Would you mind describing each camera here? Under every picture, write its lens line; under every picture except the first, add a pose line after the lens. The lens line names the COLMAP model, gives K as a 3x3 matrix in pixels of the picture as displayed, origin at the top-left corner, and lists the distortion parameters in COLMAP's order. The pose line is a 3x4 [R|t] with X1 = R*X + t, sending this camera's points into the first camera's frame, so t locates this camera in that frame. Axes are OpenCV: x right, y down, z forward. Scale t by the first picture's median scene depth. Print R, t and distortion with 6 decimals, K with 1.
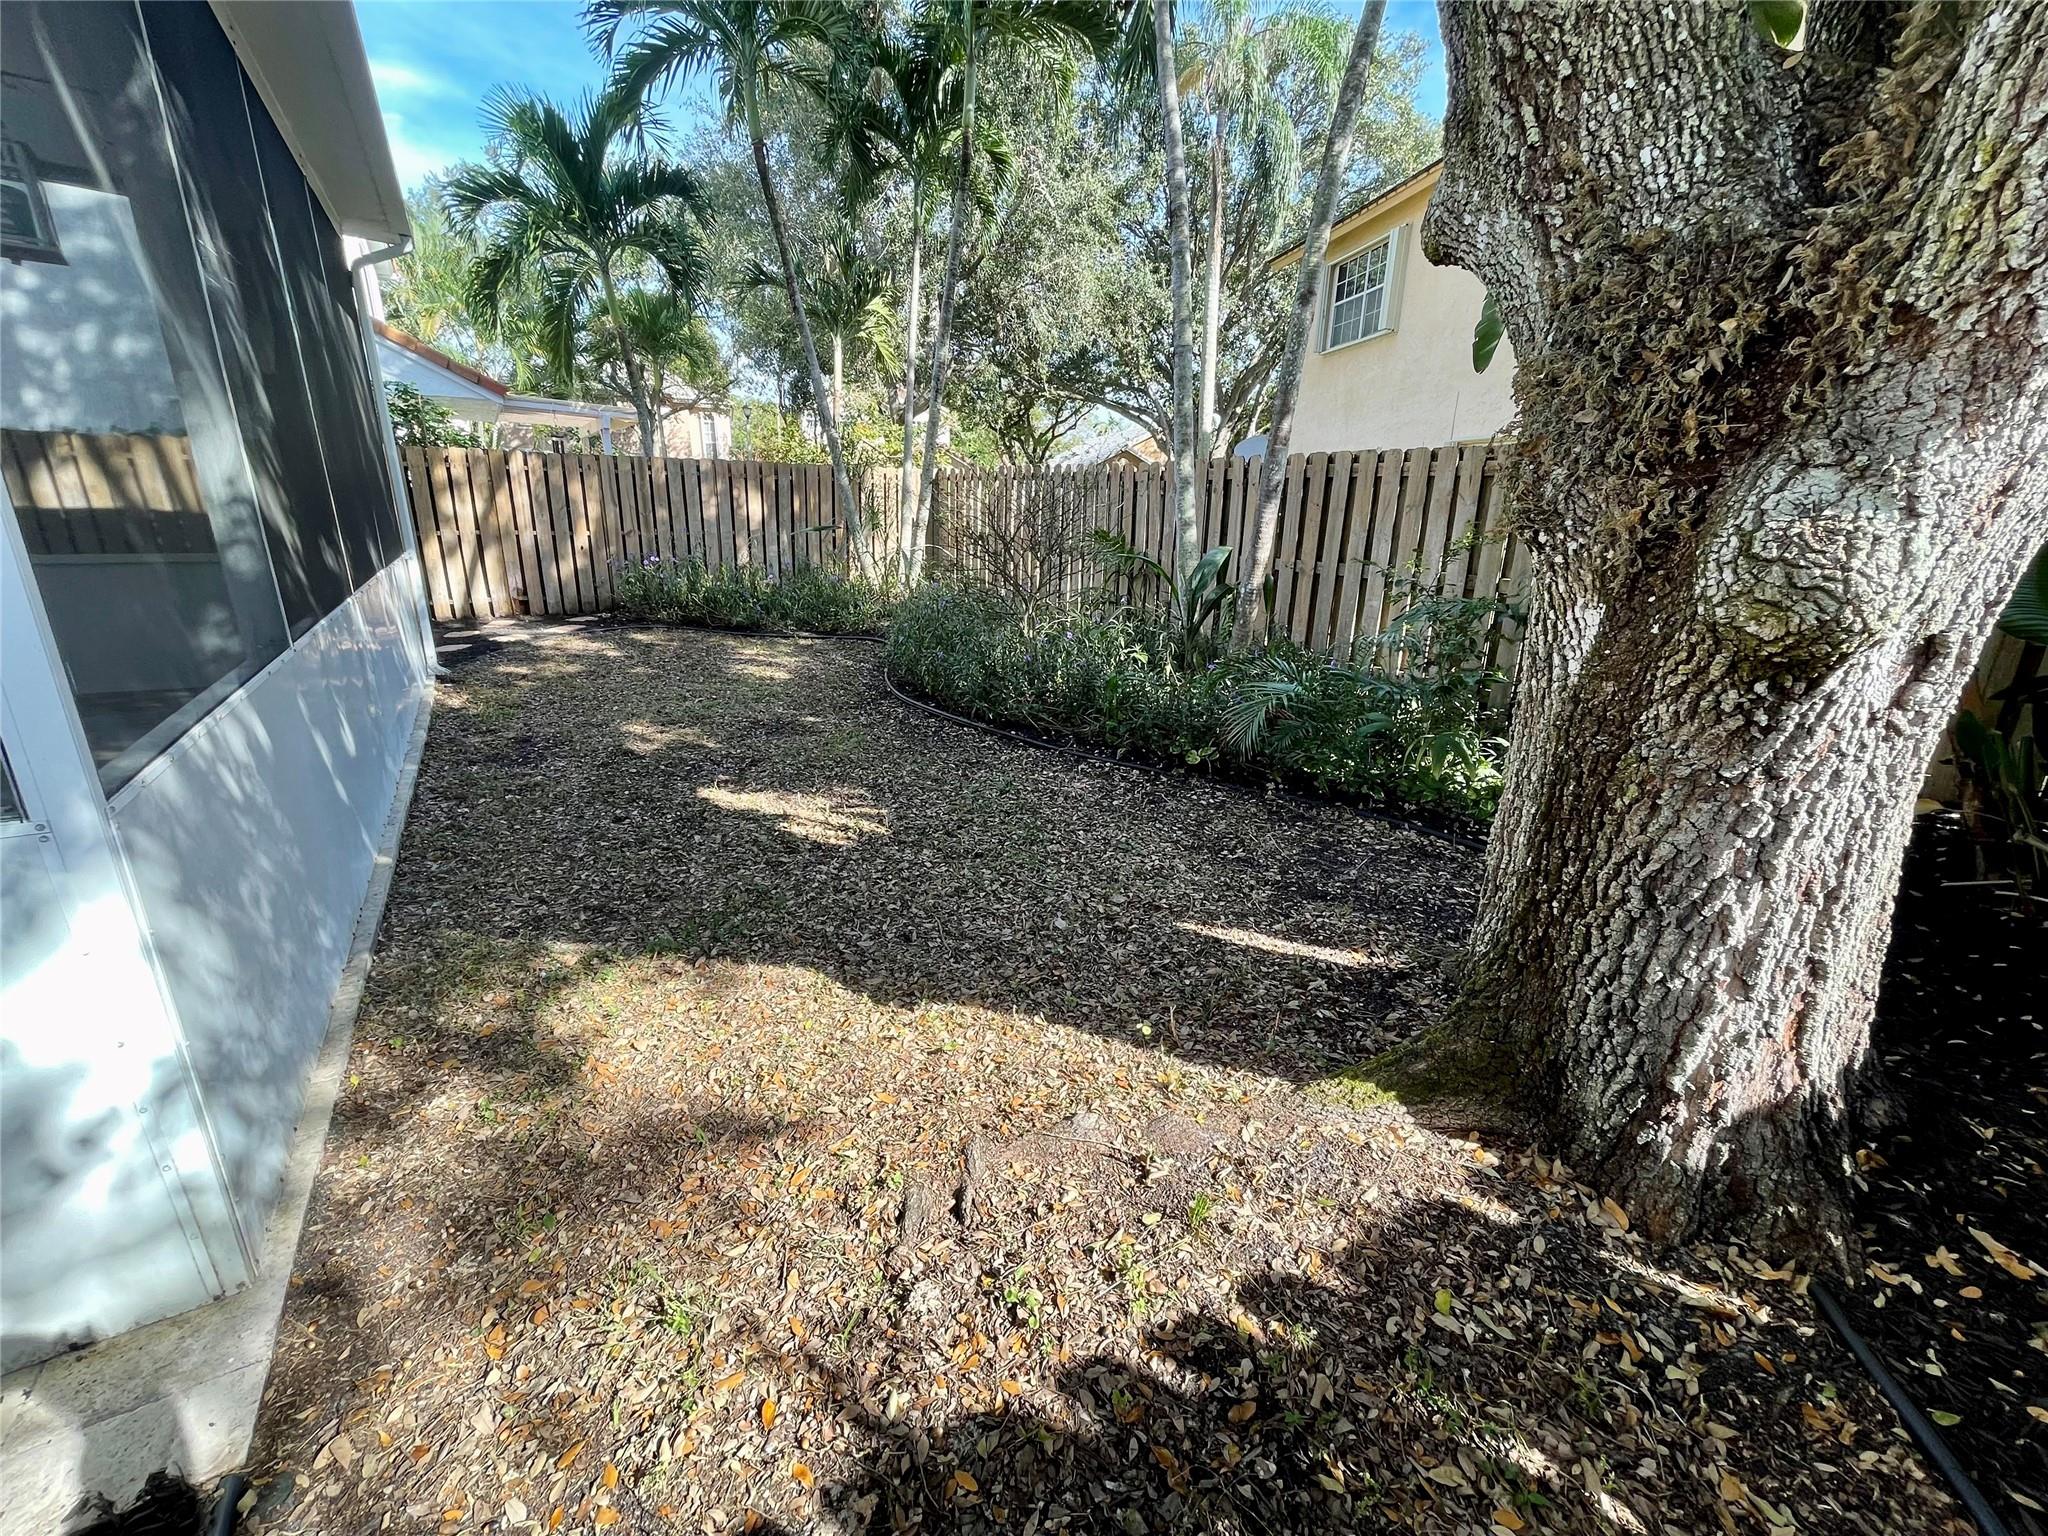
lens RADIAL K [[823.8, 0, 1026.9], [0, 823.8, 763.7], [0, 0, 1]] dist [-0.003331, -0.000616]
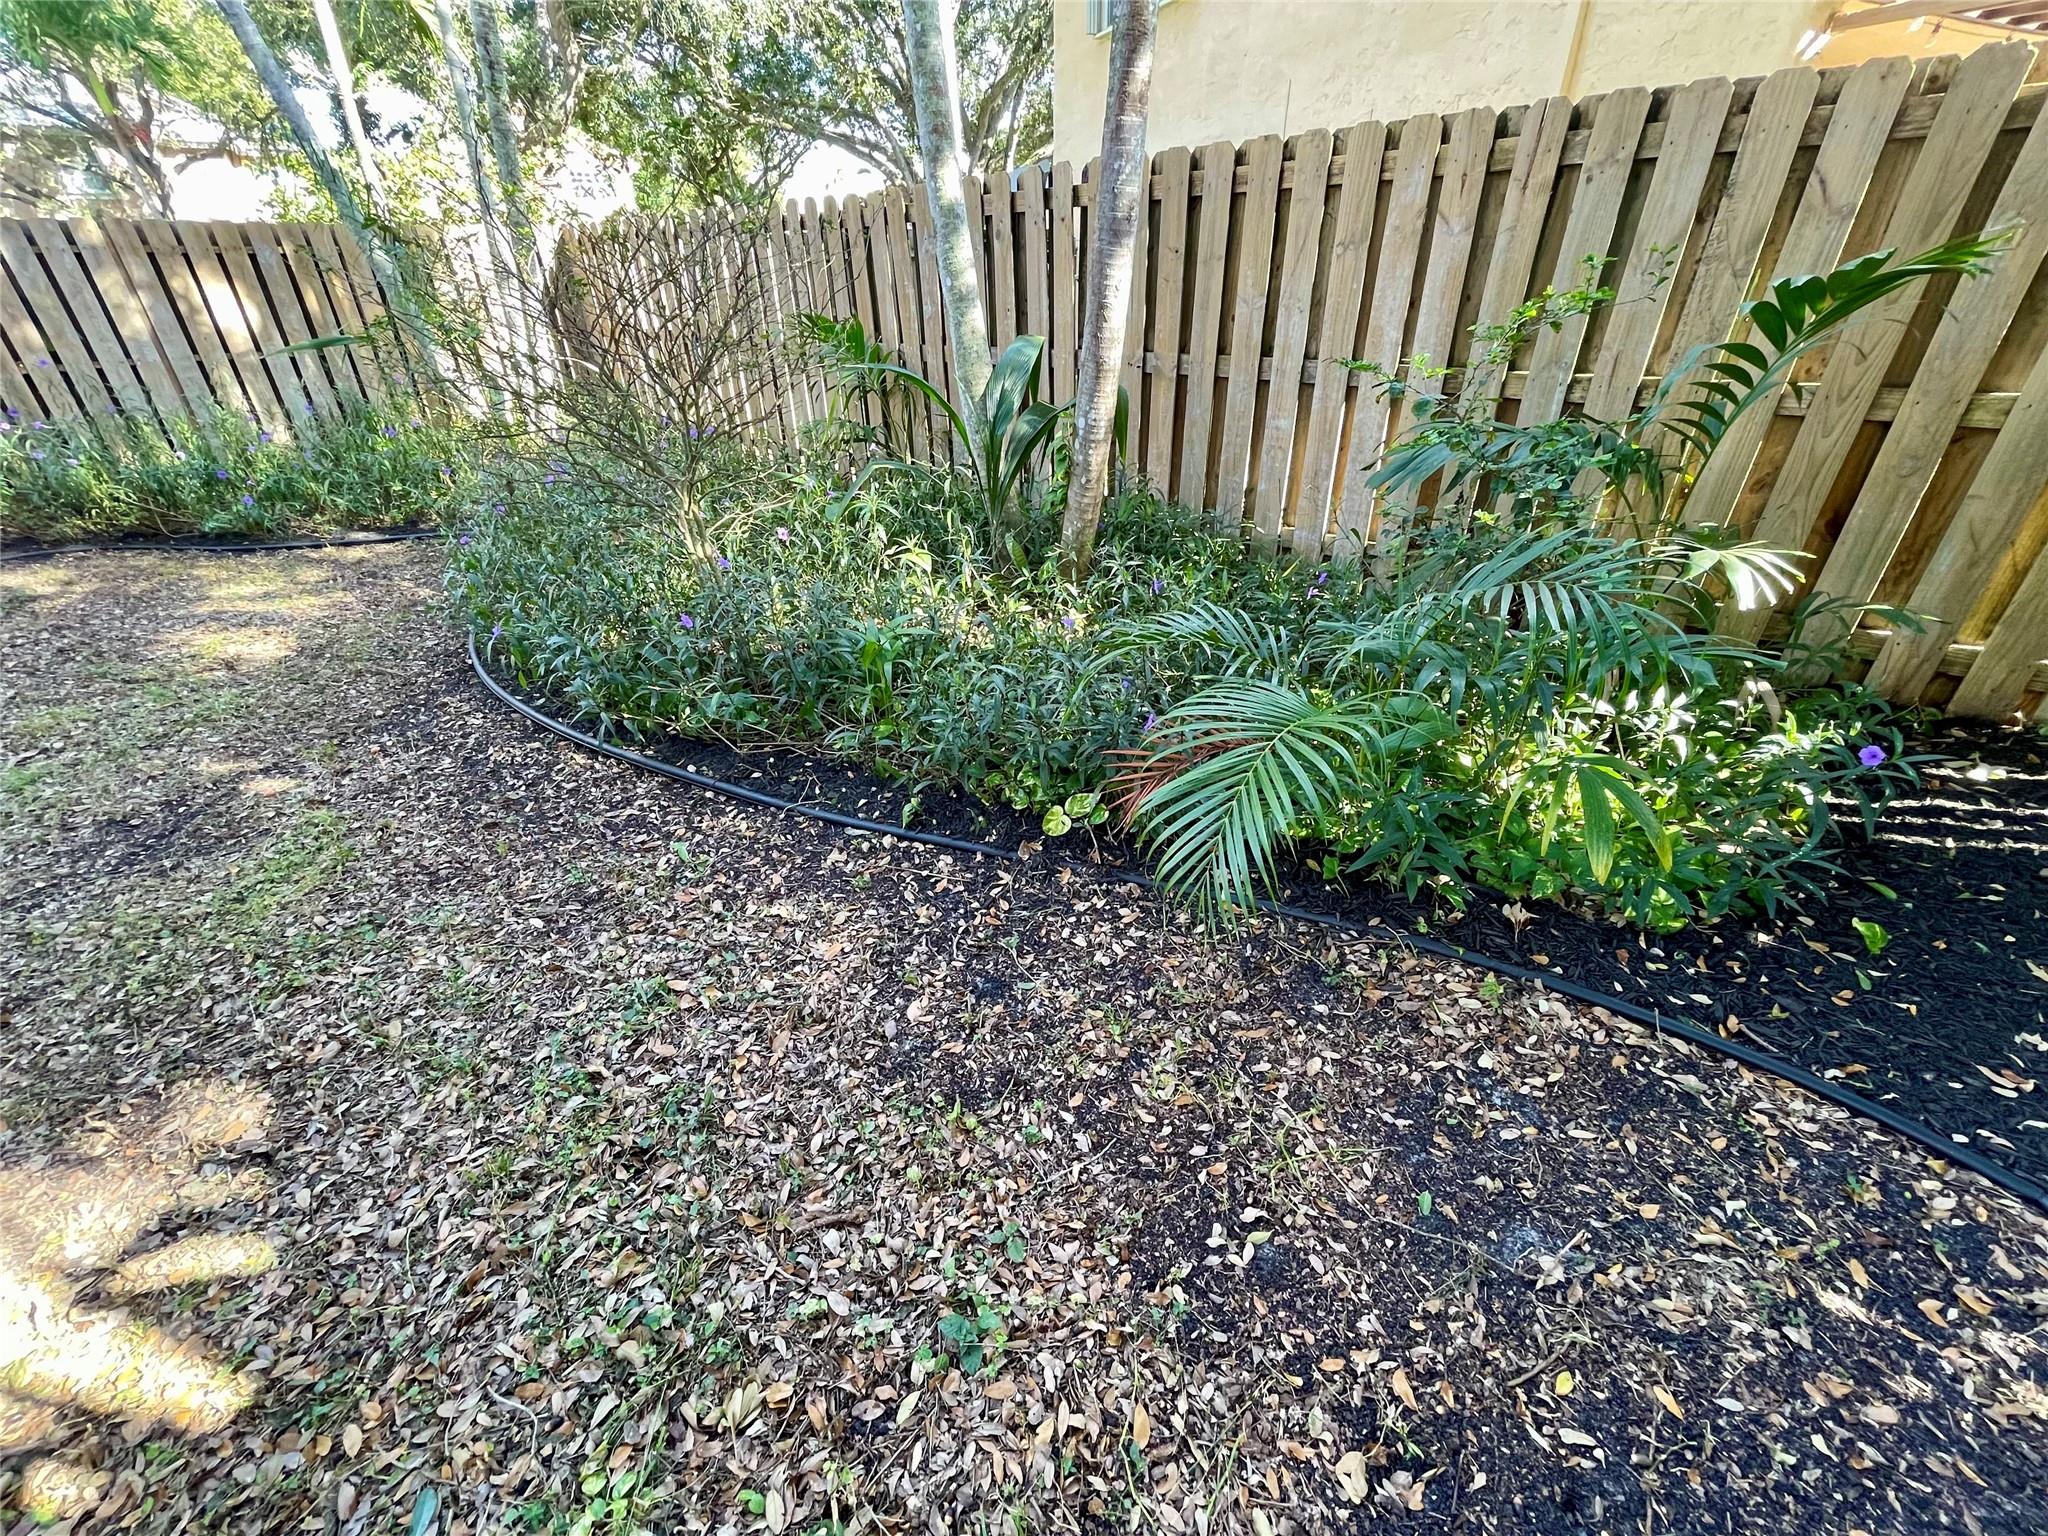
lens RADIAL K [[823.8, 0, 1015.2], [0, 823.8, 766.0], [0, 0, 1]] dist [-0.003331, -0.000616]
pose [[0.965318, -0.169002, 0.198995, 0.050868], [0.119191, 0.963423, 0.240021, -0.094459], [-0.232281, -0.207979, 0.950153, 0.323788]]
